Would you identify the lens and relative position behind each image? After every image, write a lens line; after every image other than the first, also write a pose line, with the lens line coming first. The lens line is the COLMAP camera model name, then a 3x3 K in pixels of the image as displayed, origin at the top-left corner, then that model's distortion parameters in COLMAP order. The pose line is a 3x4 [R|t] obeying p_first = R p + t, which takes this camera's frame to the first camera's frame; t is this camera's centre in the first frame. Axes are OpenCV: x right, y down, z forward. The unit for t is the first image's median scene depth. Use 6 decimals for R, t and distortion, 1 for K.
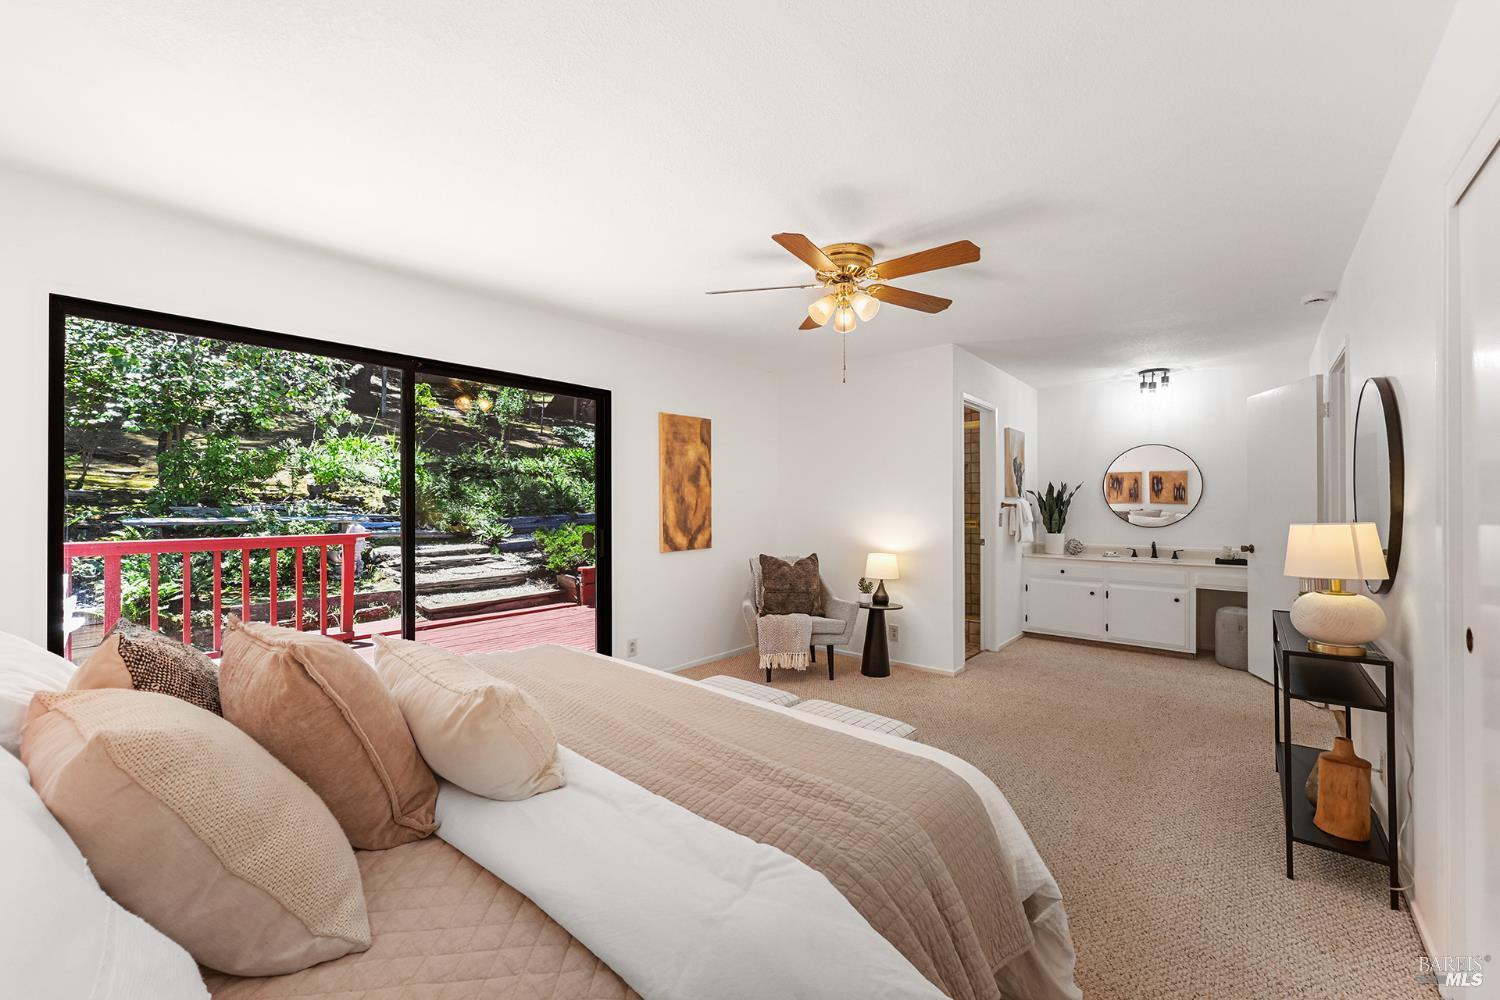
lens RADIAL K [[594.6, 0, 751.3], [0, 594.6, 498.9], [0, 0, 1]] dist [0.002262, -0.000059]
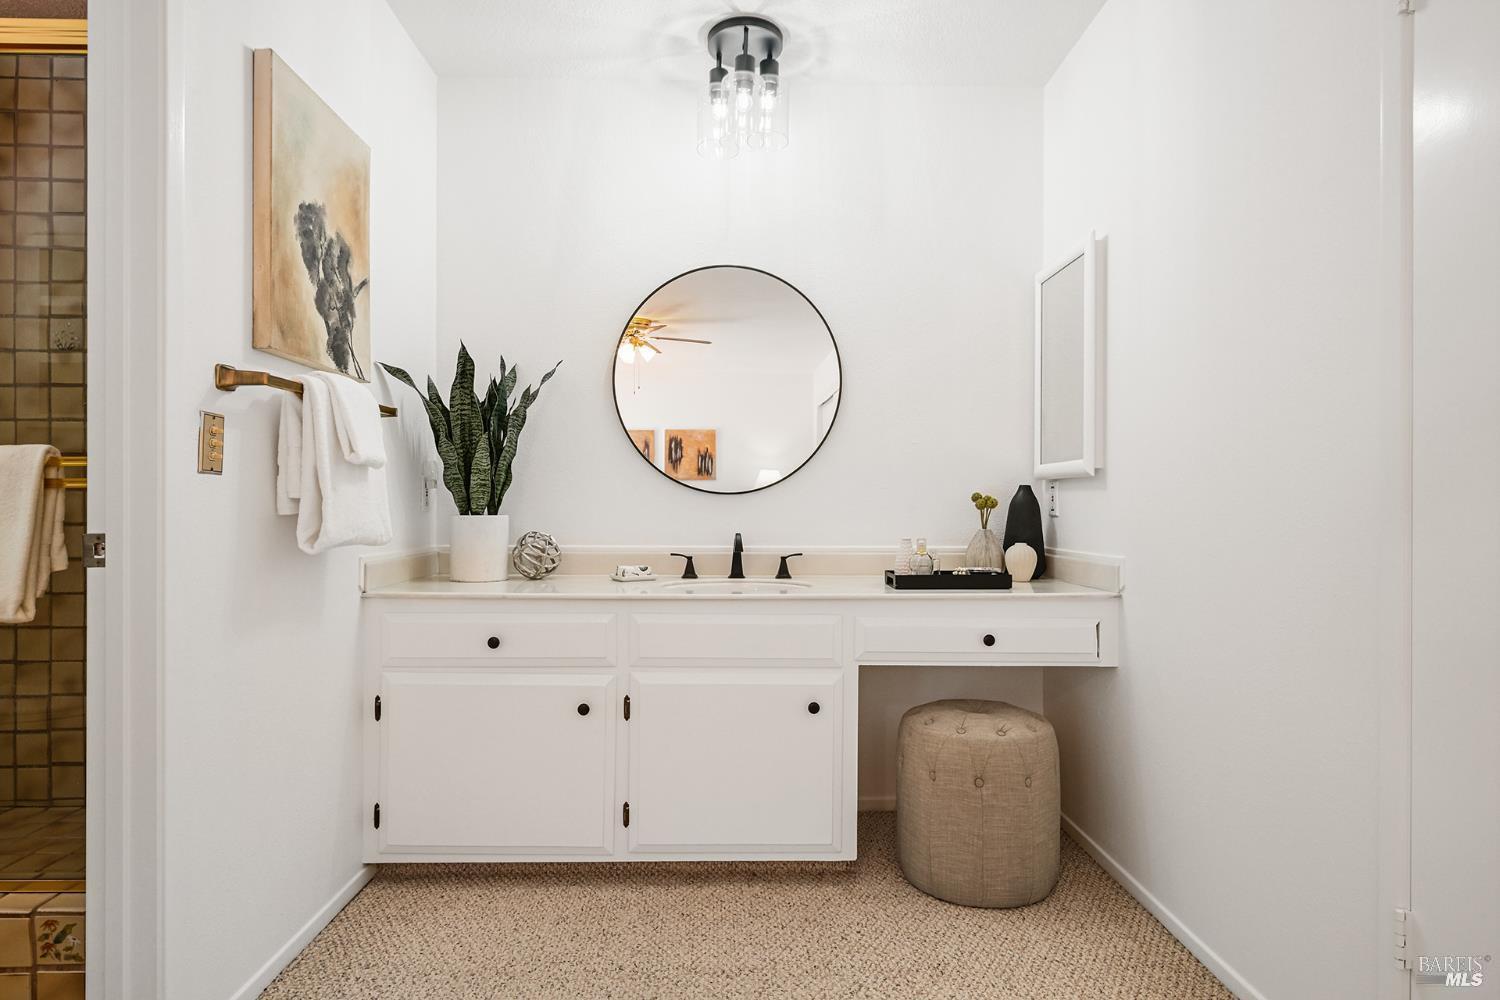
lens RADIAL K [[825.6, 0, 749.2], [0, 825.6, 505.5], [0, 0, 1]] dist [-0.001881, -0.000690]
pose [[0.752030, 0.000828, 0.659128, 0.347177], [-0.009611, 0.999907, 0.009710, 0.049410], [-0.659059, -0.013637, 0.751968, 0.608571]]
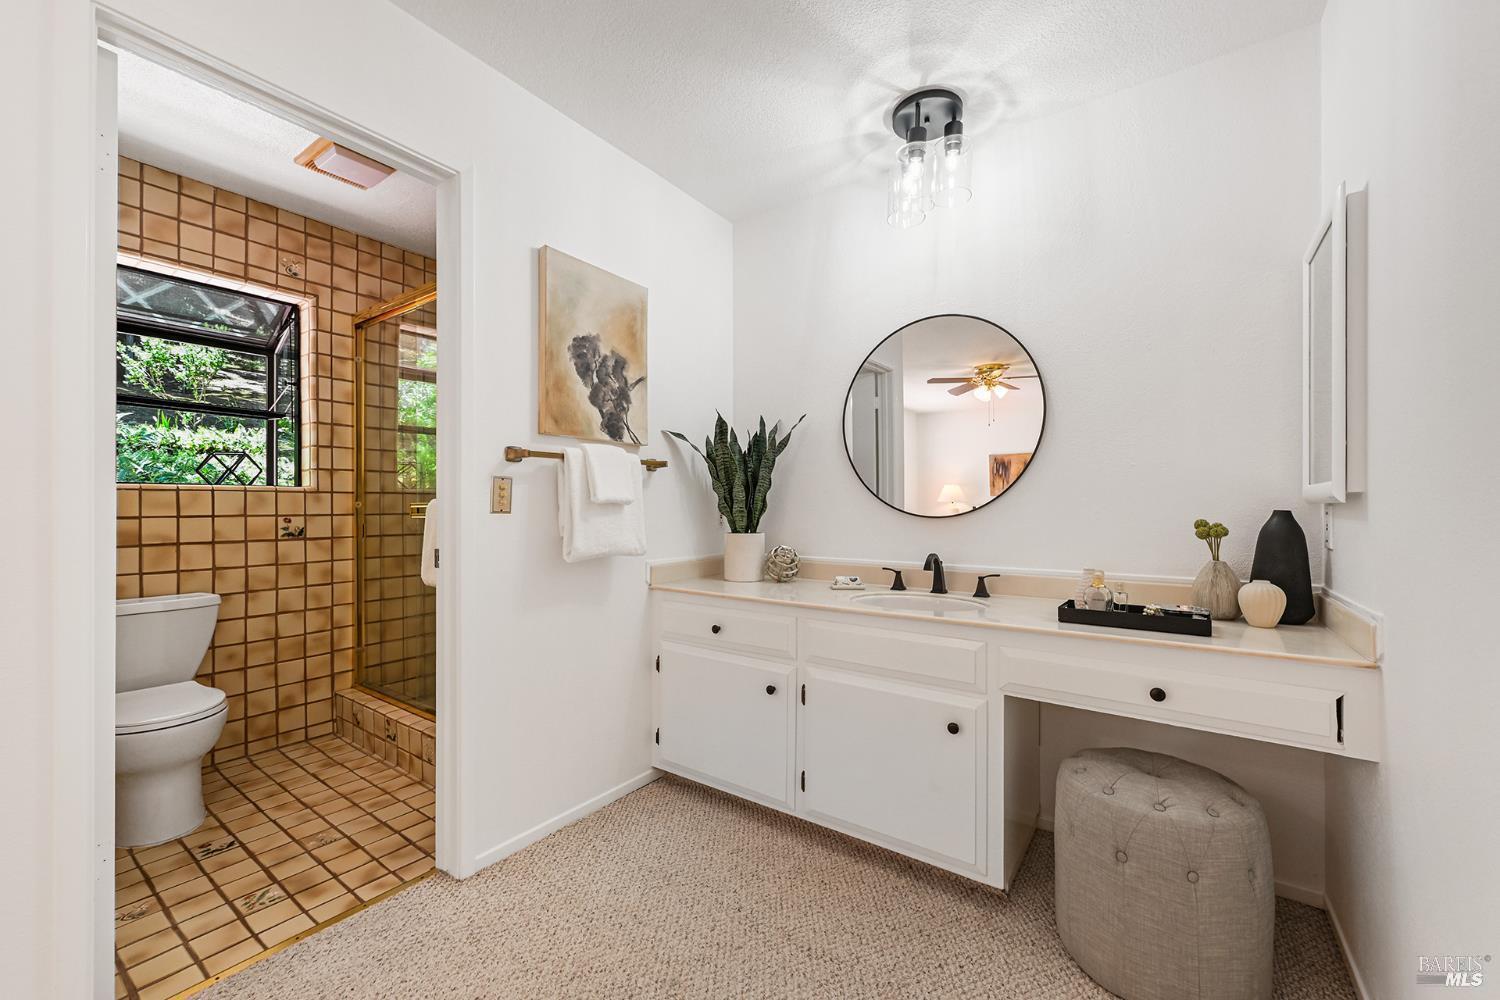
lens RADIAL K [[594.6, 0, 748.8], [0, 594.6, 507.3], [0, 0, 1]] dist [0.002262, -0.000059]
pose [[0.996972, 0.000241, 0.077766, 0.506860], [-0.000967, 0.999956, 0.009299, 0.036596], [-0.077761, -0.009346, 0.996928, 0.596149]]
